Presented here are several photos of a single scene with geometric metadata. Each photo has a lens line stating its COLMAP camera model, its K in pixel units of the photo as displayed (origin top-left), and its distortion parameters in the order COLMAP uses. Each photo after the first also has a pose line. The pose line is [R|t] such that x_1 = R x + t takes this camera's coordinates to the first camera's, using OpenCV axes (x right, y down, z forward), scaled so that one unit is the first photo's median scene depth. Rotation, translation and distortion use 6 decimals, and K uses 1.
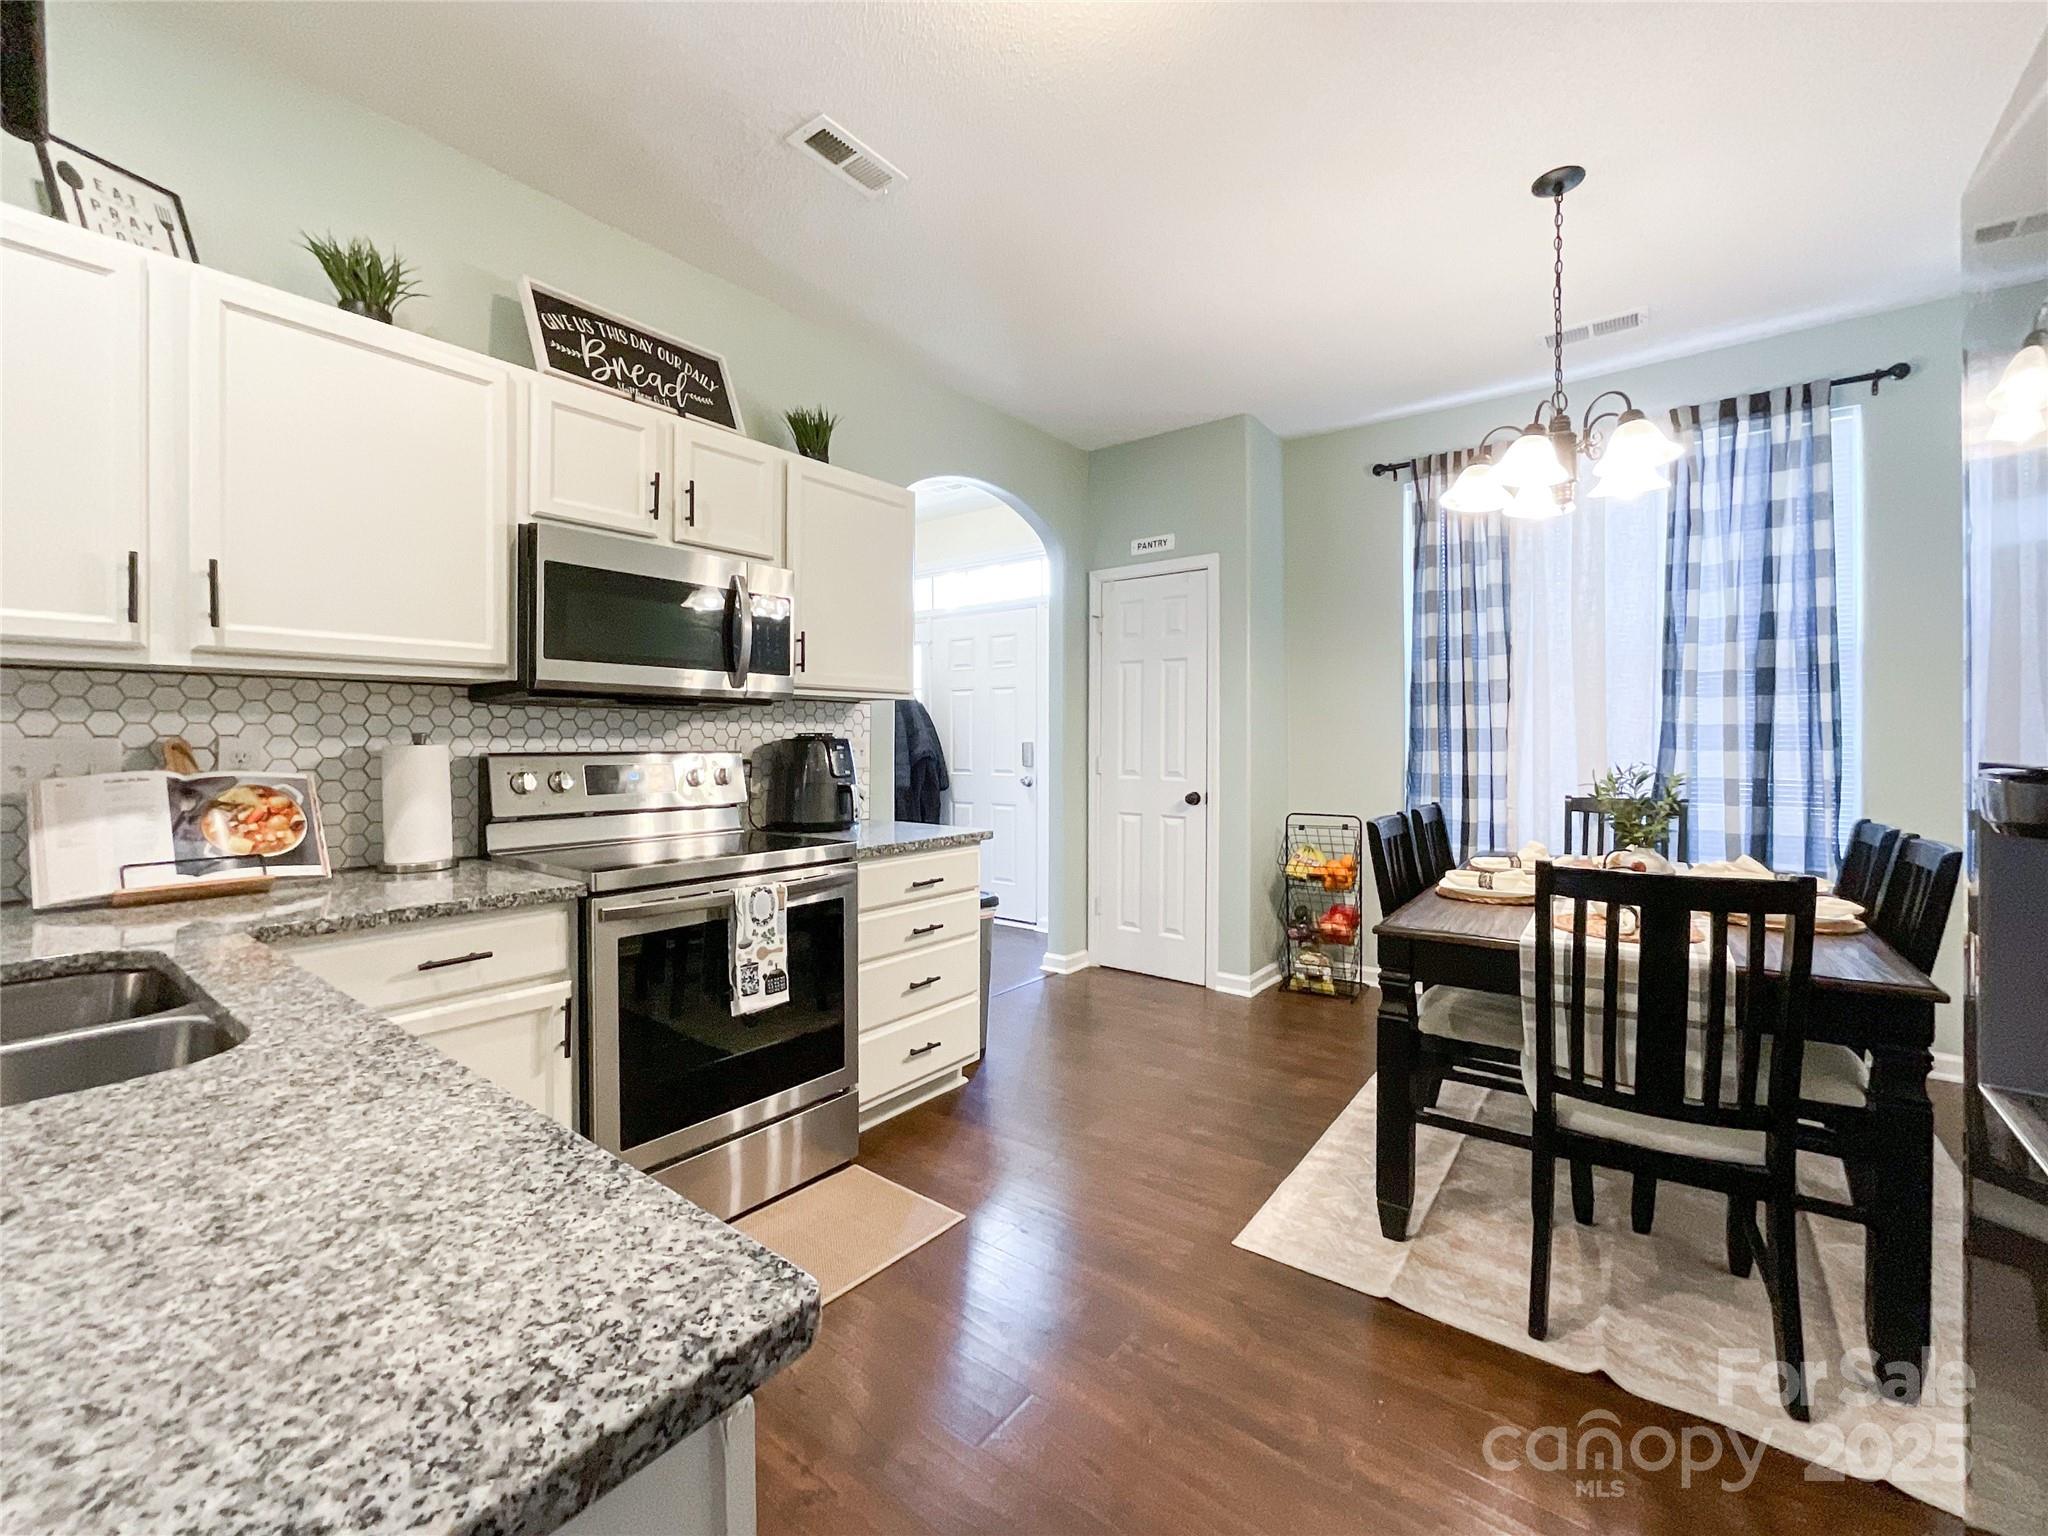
lens RADIAL K [[863.1, 0, 1028.3], [0, 863.1, 737.0], [0, 0, 1]] dist [-0.012082, 0.004203]
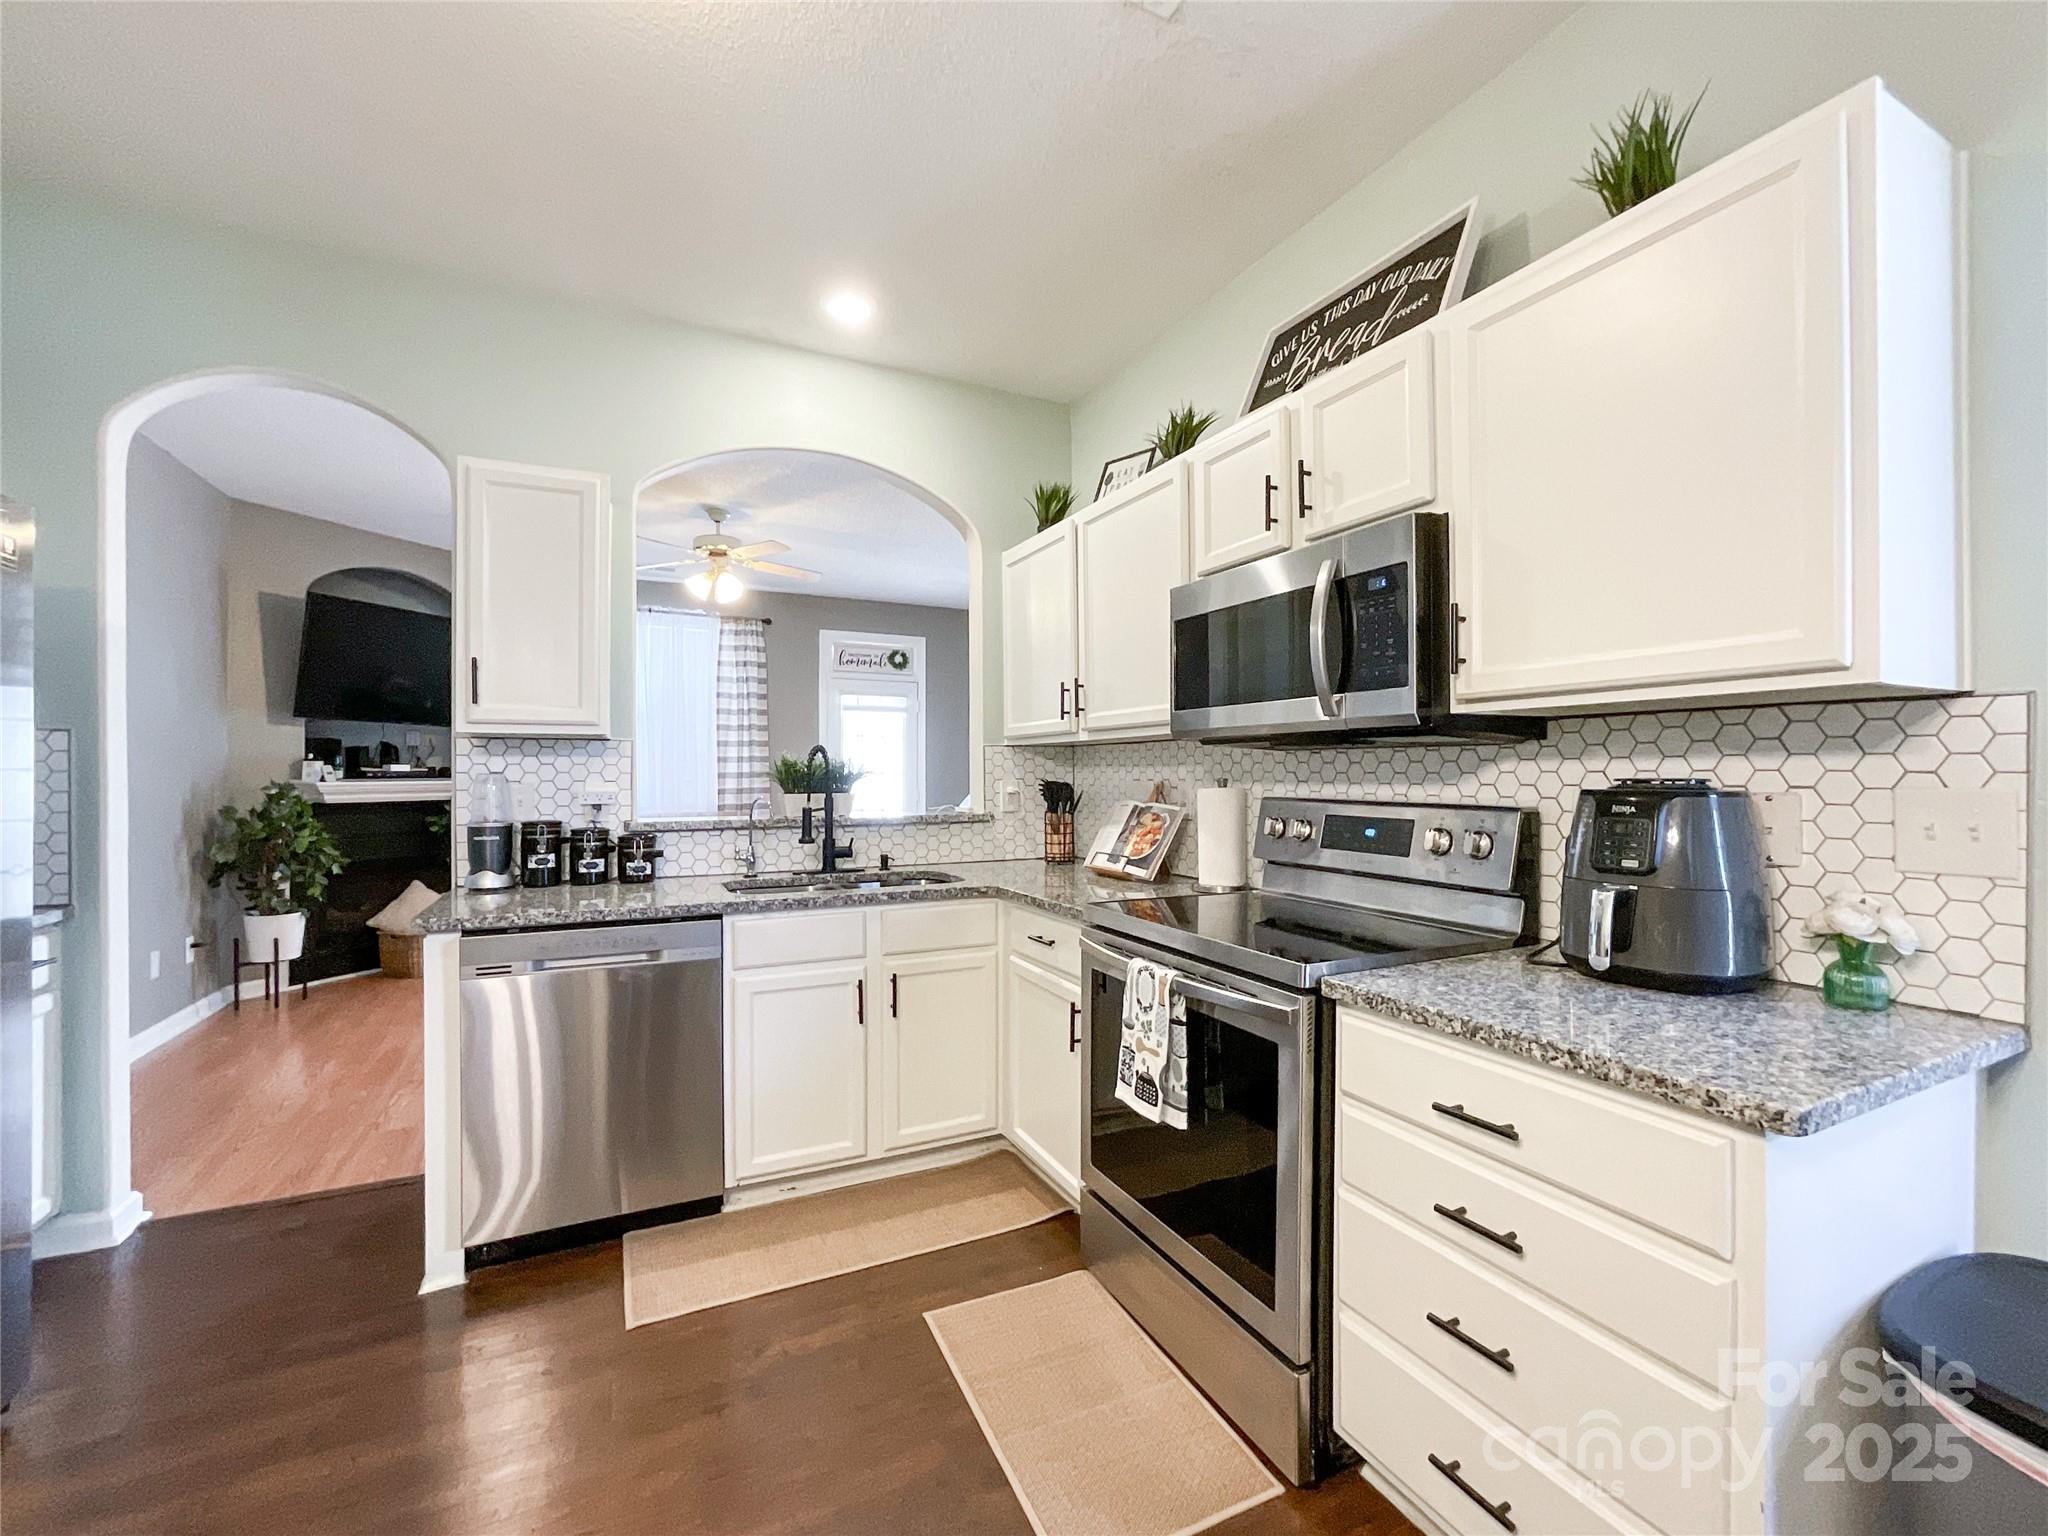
lens RADIAL K [[863.1, 0, 1017.0], [0, 863.1, 771.2], [0, 0, 1]] dist [-0.012082, 0.004203]
pose [[-0.449716, -0.001042, -0.893171, 0.461914], [0.002691, 0.999993, -0.002522, -0.011510], [0.893167, -0.003538, -0.449710, 1.196245]]
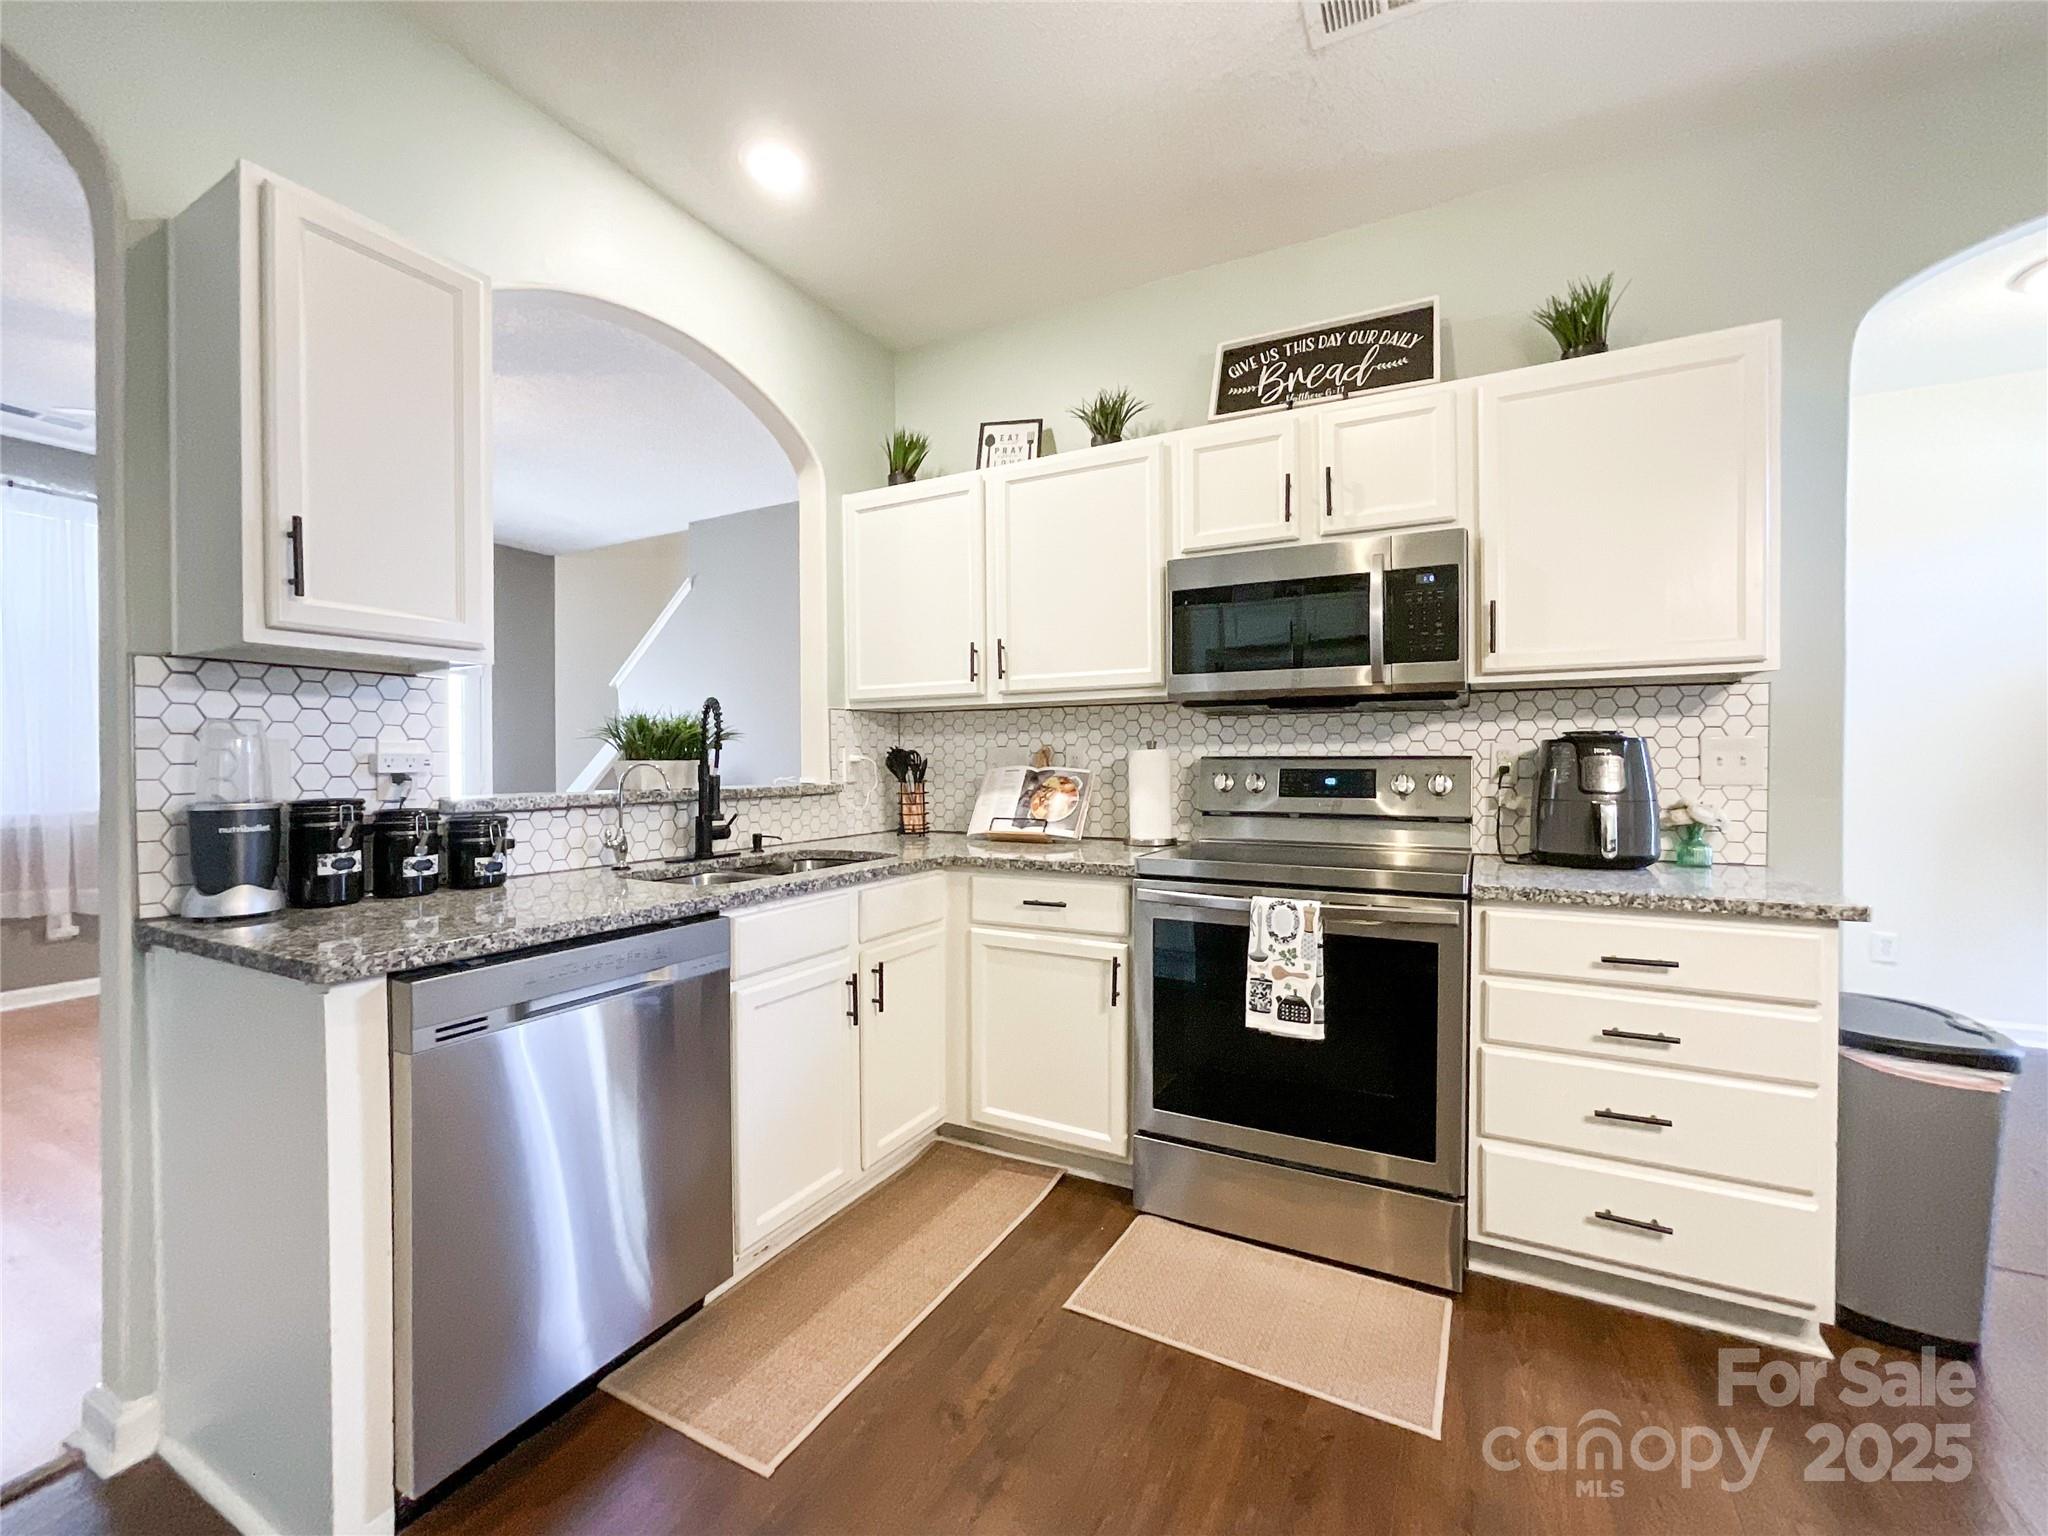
lens RADIAL K [[863.1, 0, 1028.2], [0, 863.1, 764.1], [0, 0, 1]] dist [-0.012082, 0.004203]
pose [[0.165804, 0.002979, -0.986154, 0.517029], [0.006214, 0.999972, 0.004066, 0.022615], [0.986139, -0.006802, 0.165781, 0.553066]]
